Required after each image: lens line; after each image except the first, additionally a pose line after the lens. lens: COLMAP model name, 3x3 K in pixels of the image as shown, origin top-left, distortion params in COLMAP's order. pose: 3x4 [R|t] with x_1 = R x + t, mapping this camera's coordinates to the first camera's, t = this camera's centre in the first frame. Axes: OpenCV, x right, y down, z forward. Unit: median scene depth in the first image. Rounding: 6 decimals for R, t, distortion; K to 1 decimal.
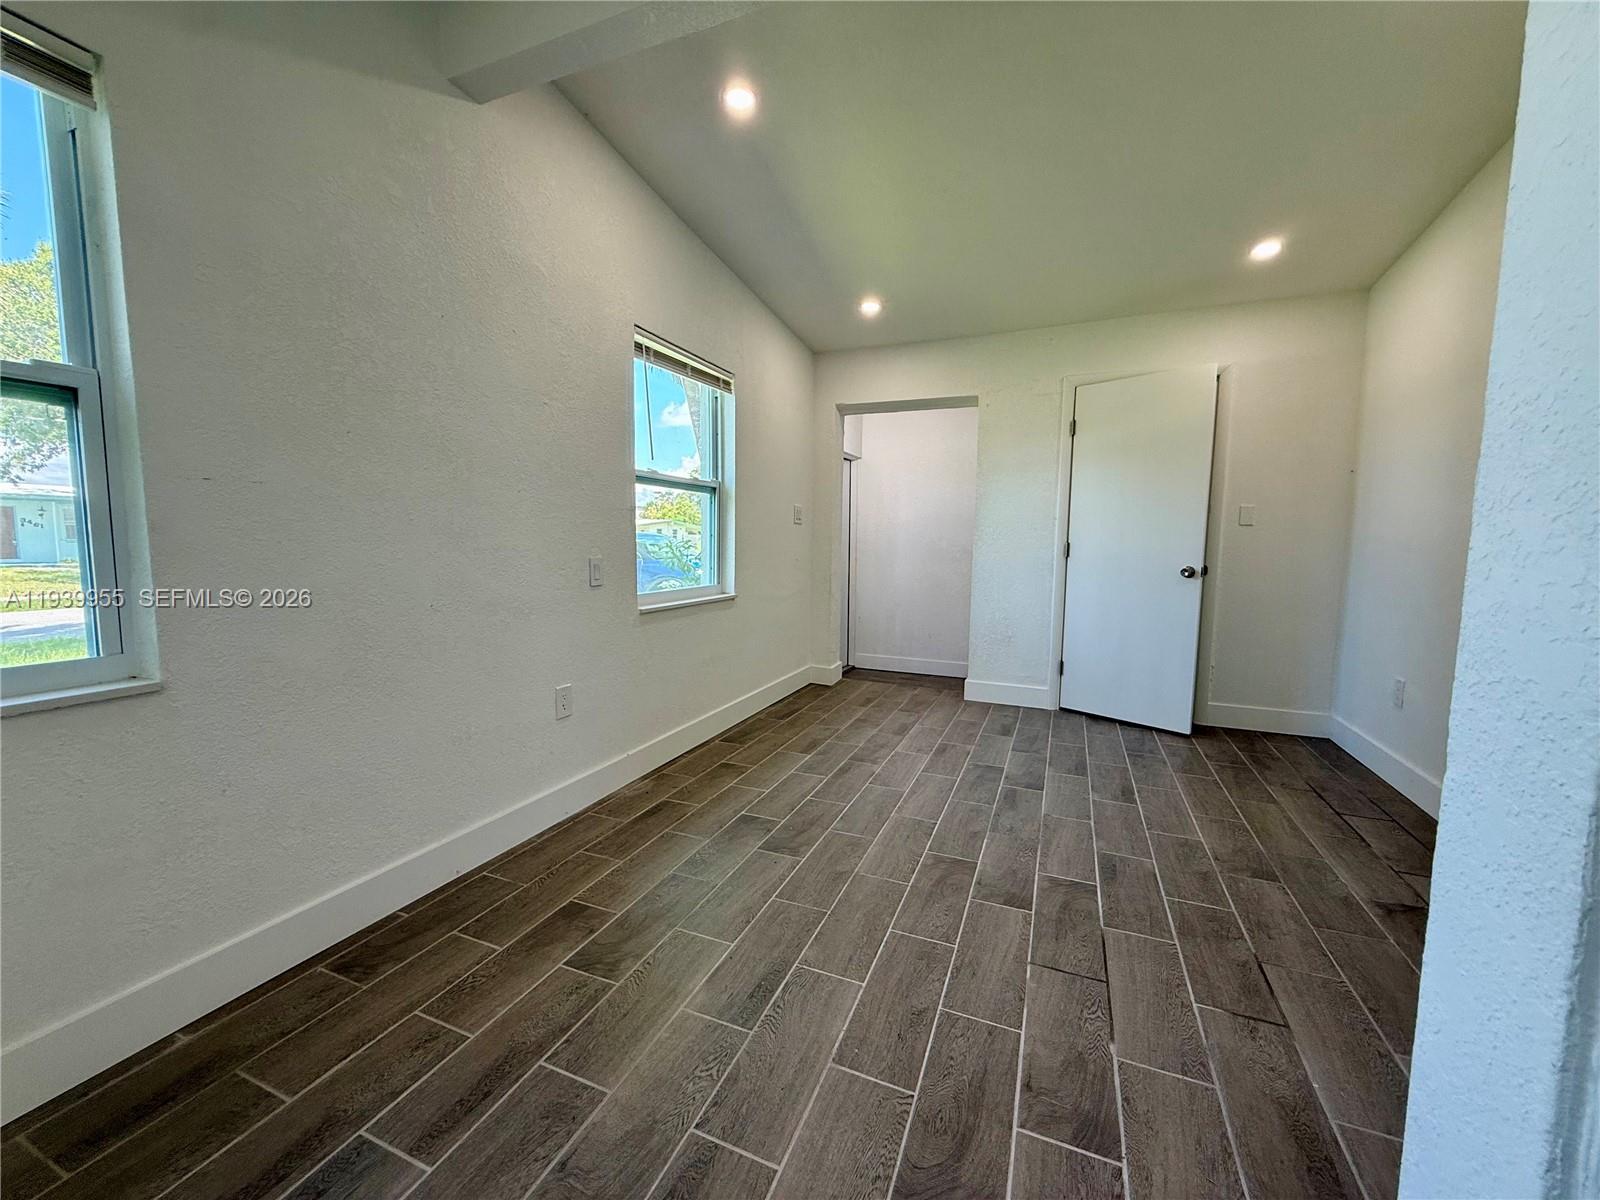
lens RADIAL K [[641.0, 0, 795.8], [0, 641.0, 599.6], [0, 0, 1]] dist [-0.002045, -0.000082]
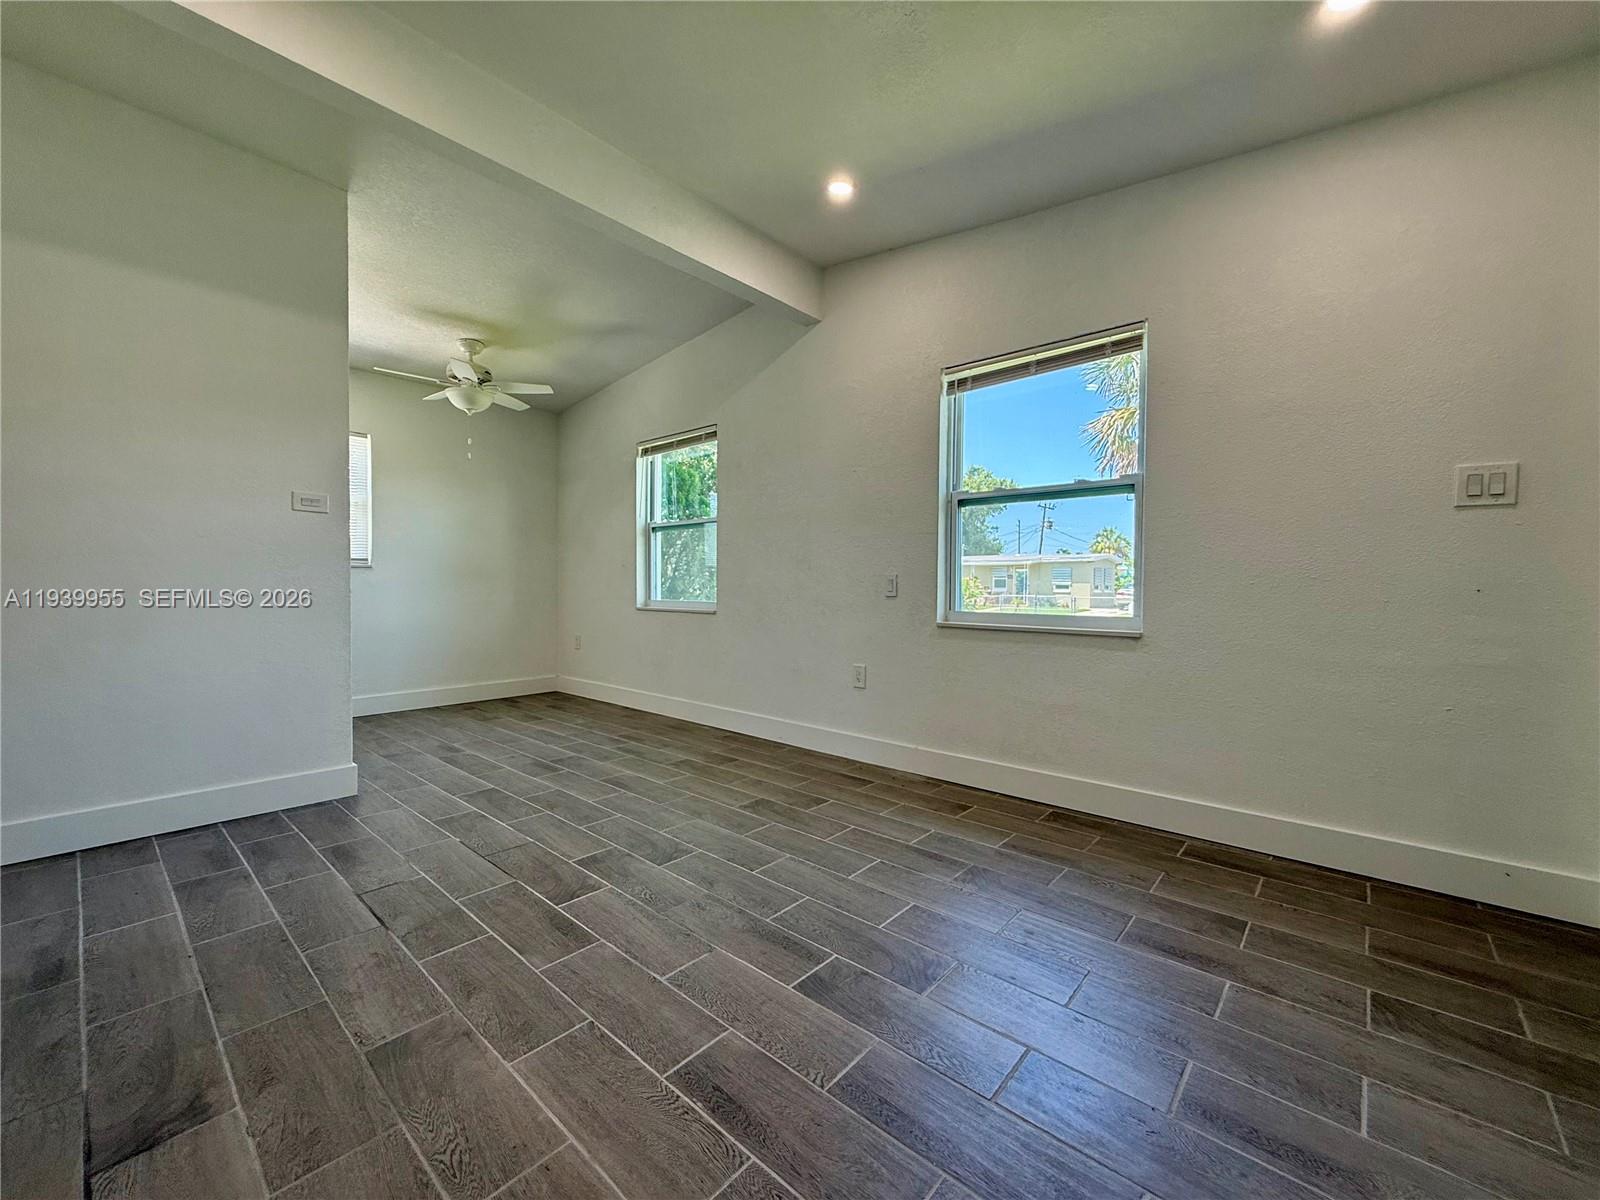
lens RADIAL K [[641.0, 0, 795.8], [0, 641.0, 599.6], [0, 0, 1]] dist [-0.002045, -0.000082]
pose [[-0.319431, 0.010070, -0.947556, 1.027422], [-0.099128, 0.994102, 0.043982, -0.056334], [0.942411, 0.107979, -0.316549, 1.311341]]
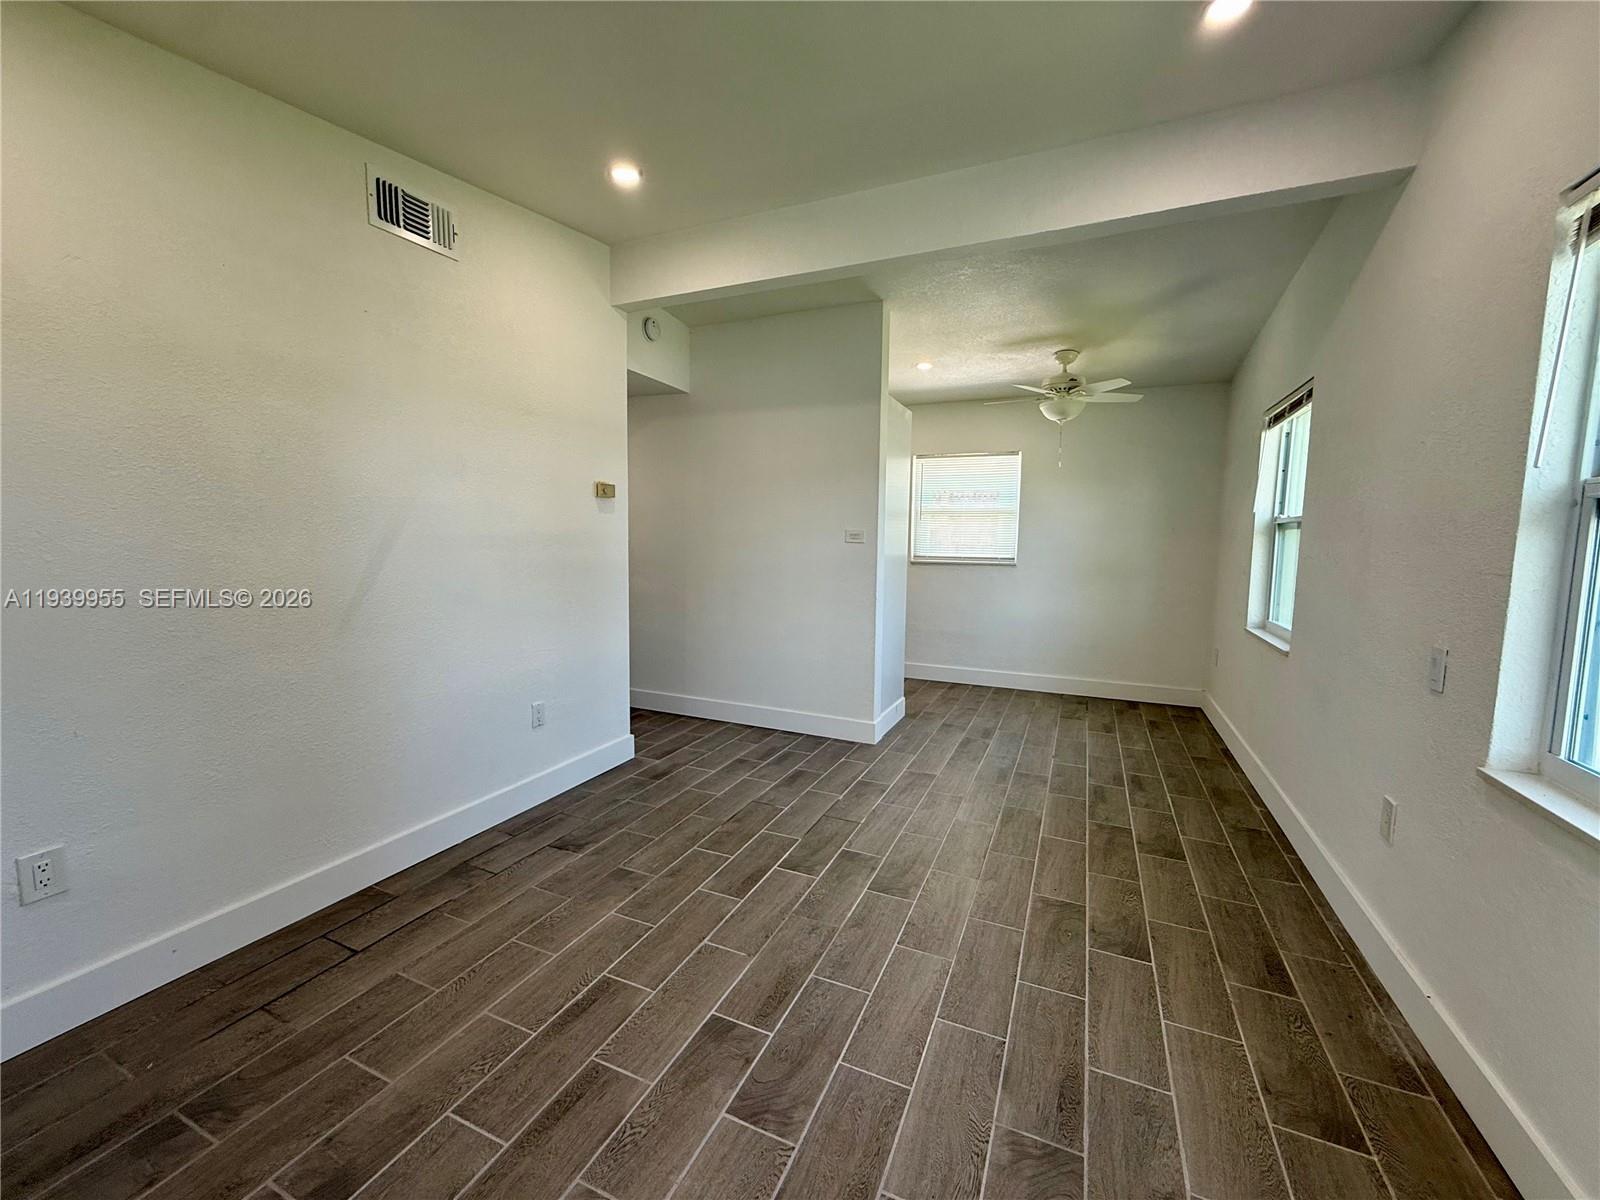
lens RADIAL K [[641.0, 0, 795.8], [0, 641.0, 599.6], [0, 0, 1]] dist [-0.002045, -0.000082]
pose [[-0.999406, -0.023024, 0.025628, 0.346191], [-0.017687, 0.981271, 0.191819, -0.240284], [-0.029564, 0.191251, -0.981096, 1.754200]]
